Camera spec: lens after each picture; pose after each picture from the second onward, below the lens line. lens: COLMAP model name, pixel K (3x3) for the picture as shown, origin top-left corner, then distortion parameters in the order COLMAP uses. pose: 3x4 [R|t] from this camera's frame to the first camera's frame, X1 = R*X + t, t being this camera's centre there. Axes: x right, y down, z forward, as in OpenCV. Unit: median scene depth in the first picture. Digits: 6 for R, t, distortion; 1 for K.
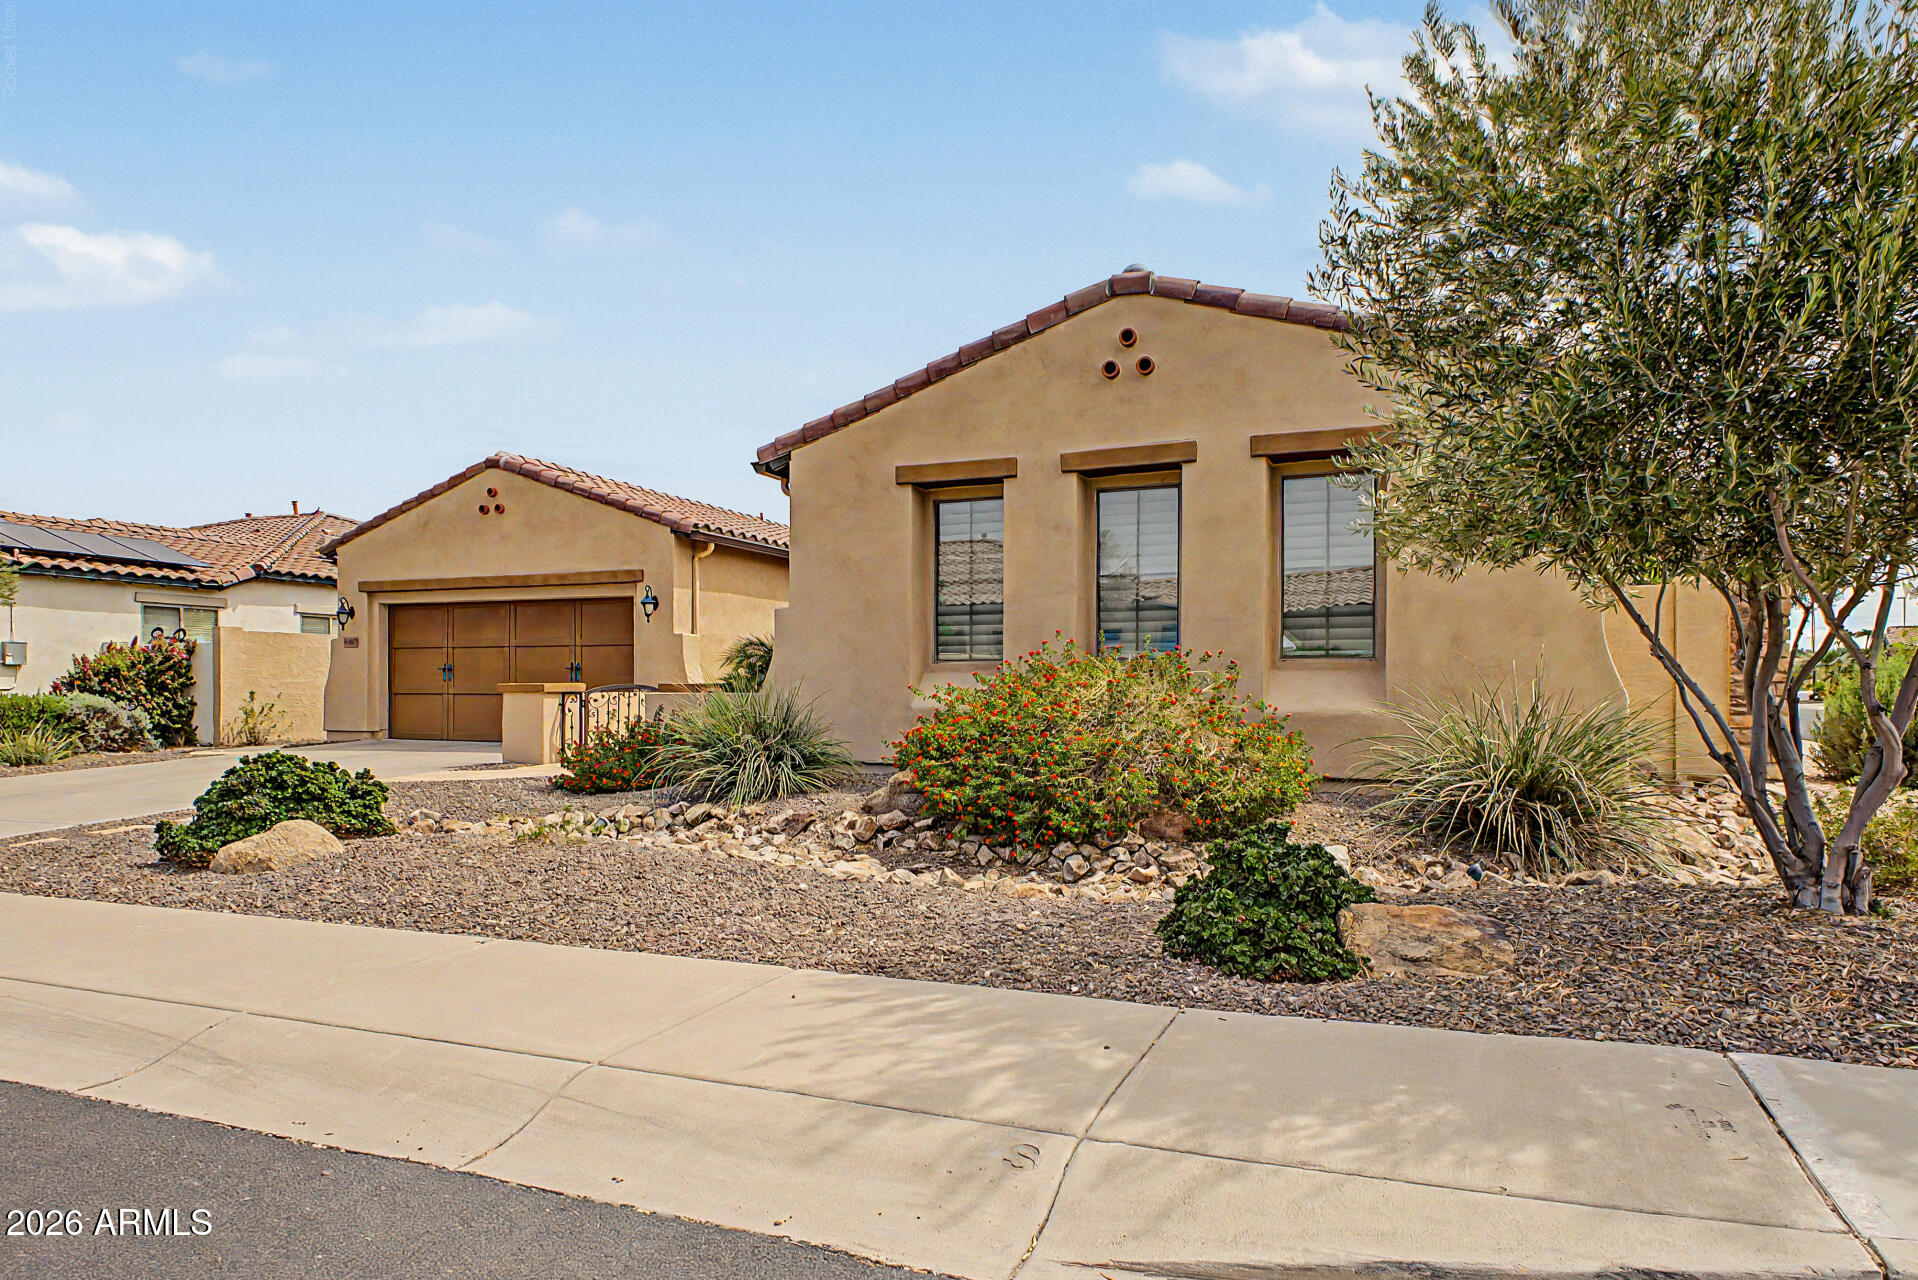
lens RADIAL K [[1169.7, 0, 922.7], [0, 1169.7, 699.9], [0, 0, 1]] dist [0.002897, -0.000479]
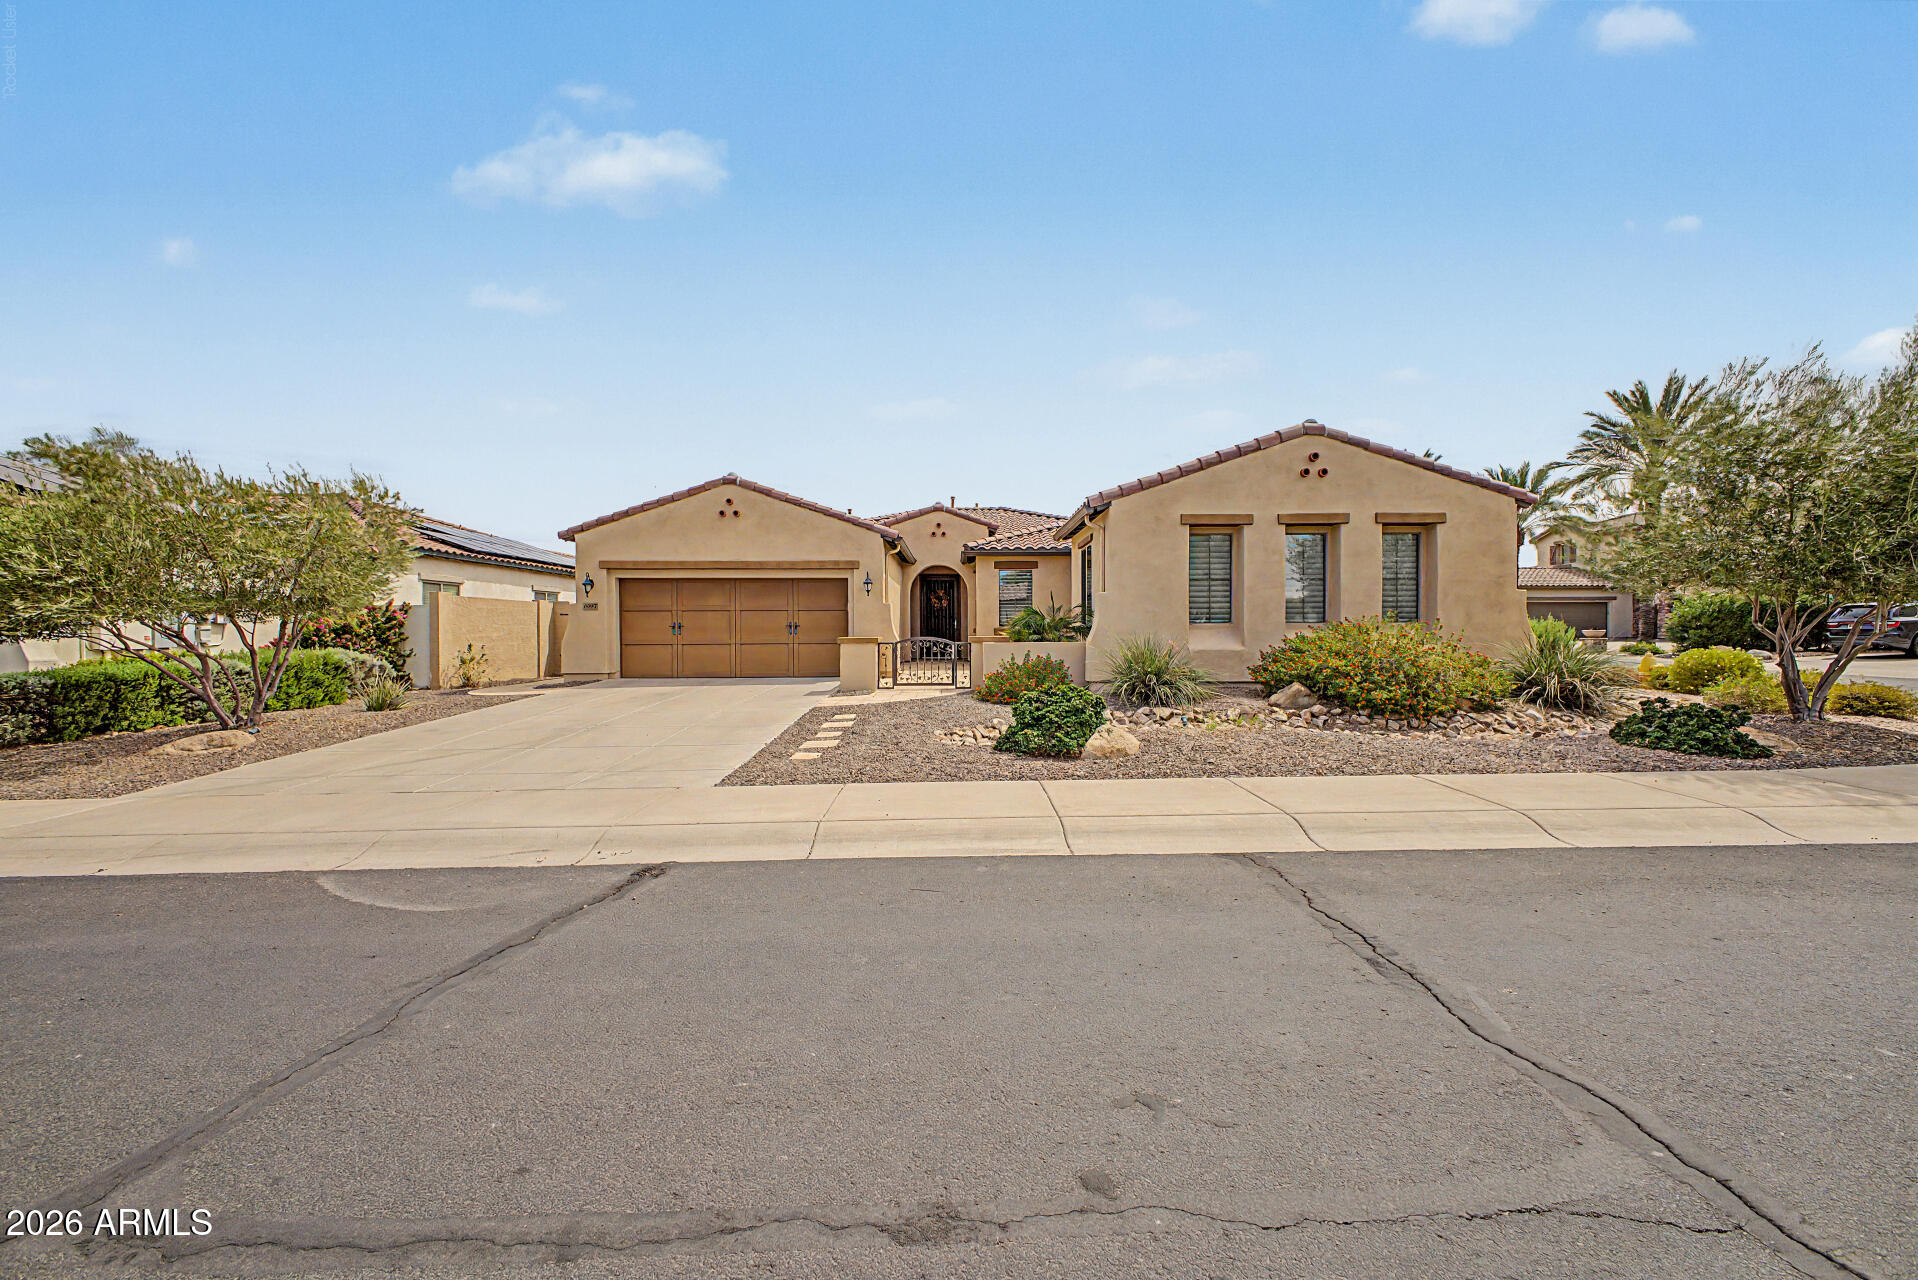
lens RADIAL K [[759.5, 0, 955.5], [0, 759.5, 631.4], [0, 0, 1]] dist [0.007938, -0.000141]
pose [[0.915441, -0.006862, 0.402395, -0.850931], [0.011409, 0.999895, -0.008903, -0.015479], [-0.402291, 0.012741, 0.915423, 0.084370]]
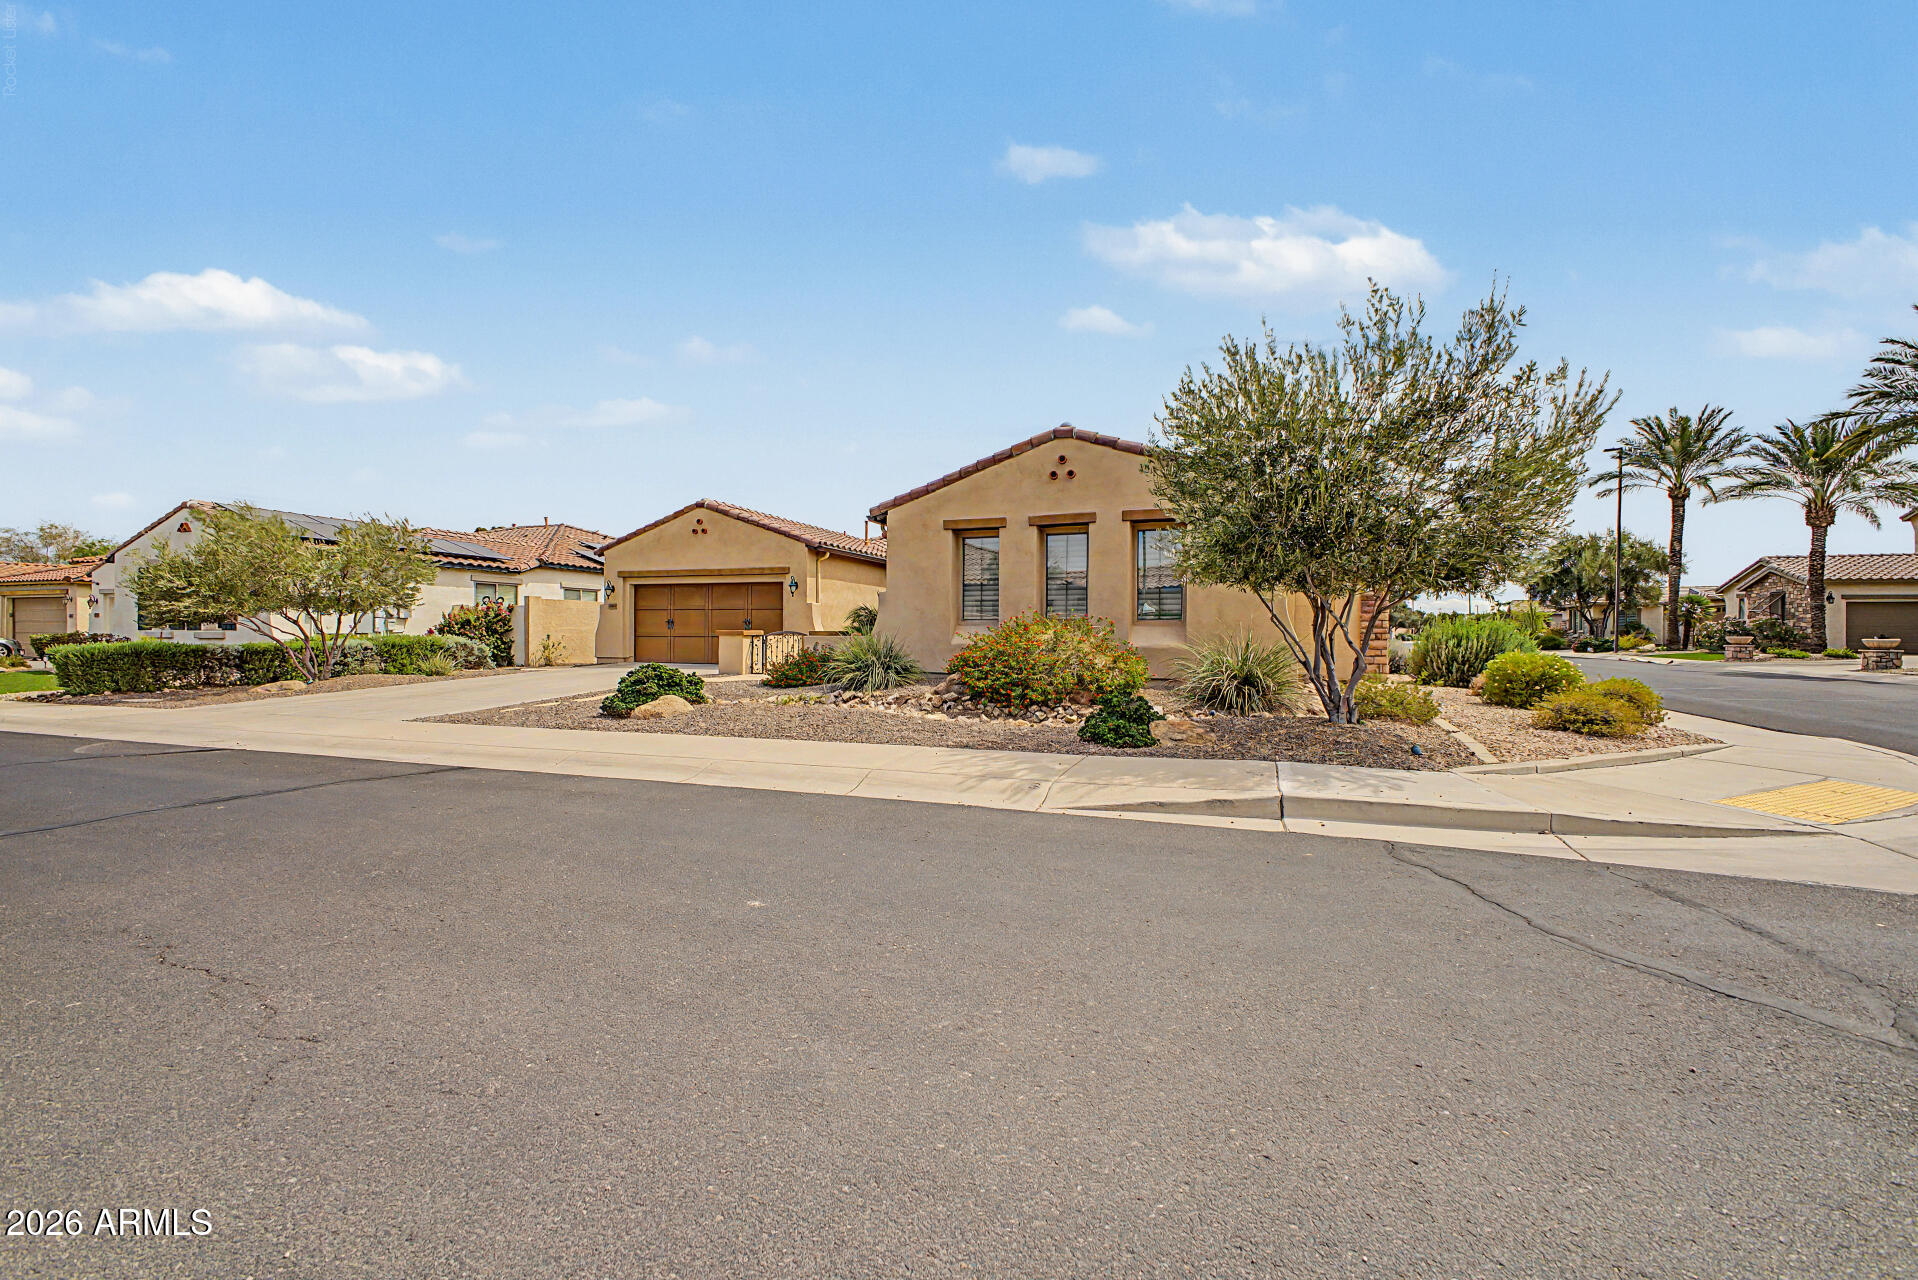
lens RADIAL K [[768.3, 0, 959.0], [0, 768.3, 640.0], [0, 0, 1]] dist [0.000964, 0.000006]
pose [[0.998726, 0.004575, 0.050257, -0.064117], [-0.004387, 0.999983, -0.003859, 0.005273], [-0.050274, 0.003633, 0.998729, -0.294614]]
